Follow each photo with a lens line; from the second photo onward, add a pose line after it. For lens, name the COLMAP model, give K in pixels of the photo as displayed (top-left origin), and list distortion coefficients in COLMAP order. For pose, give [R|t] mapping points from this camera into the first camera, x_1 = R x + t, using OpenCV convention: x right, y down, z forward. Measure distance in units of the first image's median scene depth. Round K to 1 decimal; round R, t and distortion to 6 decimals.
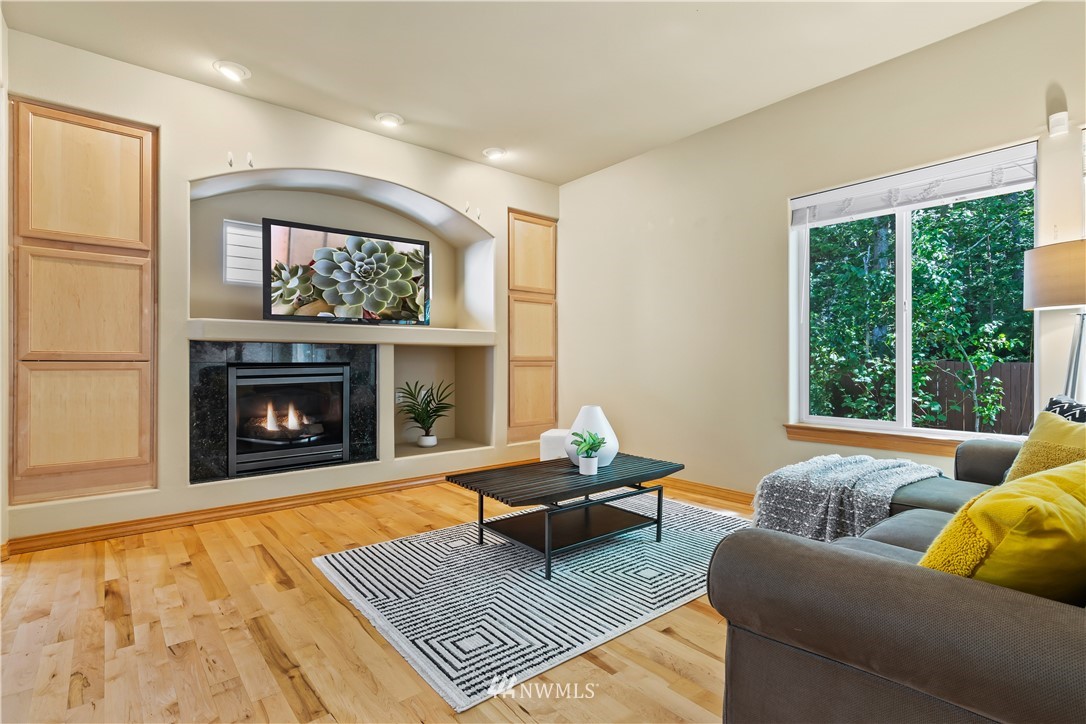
lens RADIAL K [[527.9, 0, 543.5], [0, 527.9, 359.4], [0, 0, 1]] dist [-0.000271, -0.001293]
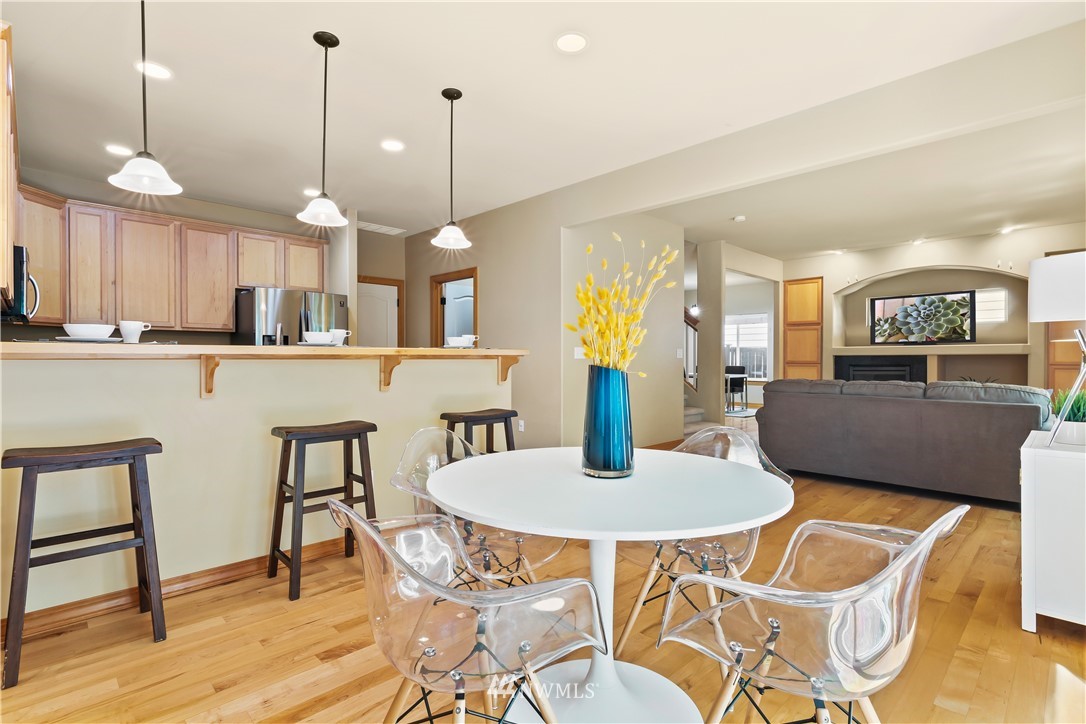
lens RADIAL K [[527.9, 0, 547.1], [0, 527.9, 365.7], [0, 0, 1]] dist [-0.000271, -0.001293]
pose [[0.073542, 0.014304, -0.997190, 1.466450], [0.012232, 0.999809, 0.015244, -0.037706], [0.997217, -0.013318, 0.073353, -0.470634]]
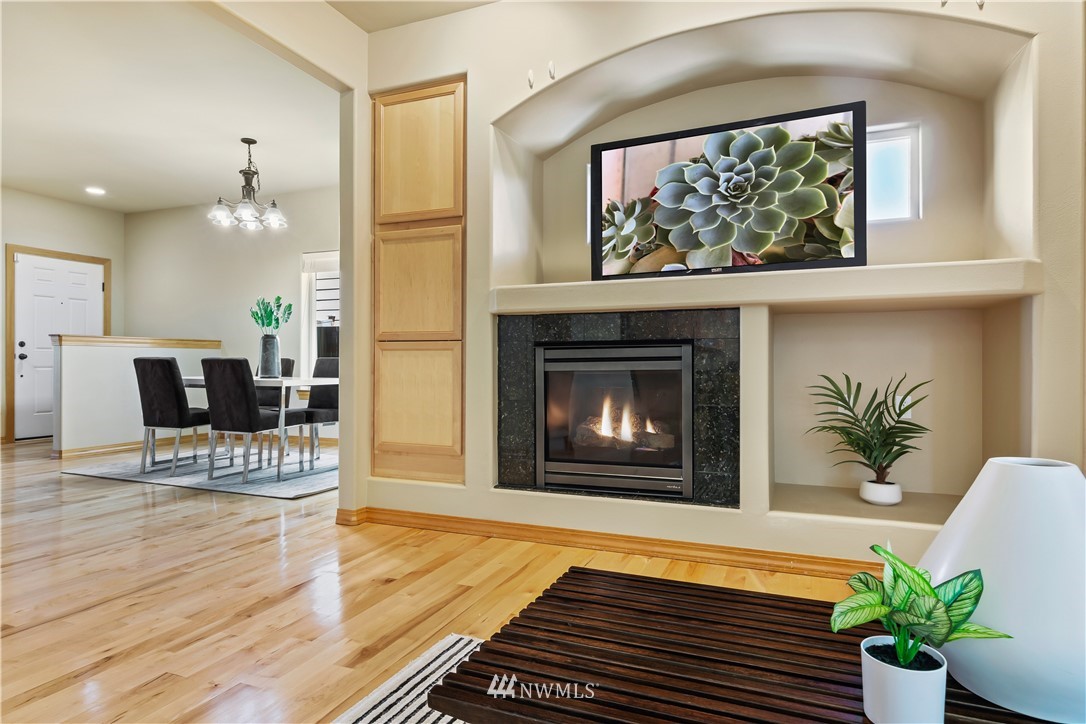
lens RADIAL K [[617.4, 0, 537.1], [0, 617.4, 362.8], [0, 0, 1]] dist [-0.000166, -0.005855]
pose [[0.463149, -0.002961, -0.886275, 0.185337], [0.001779, 0.999996, -0.002412, 0.035148], [0.886278, -0.000459, 0.463153, 0.506929]]
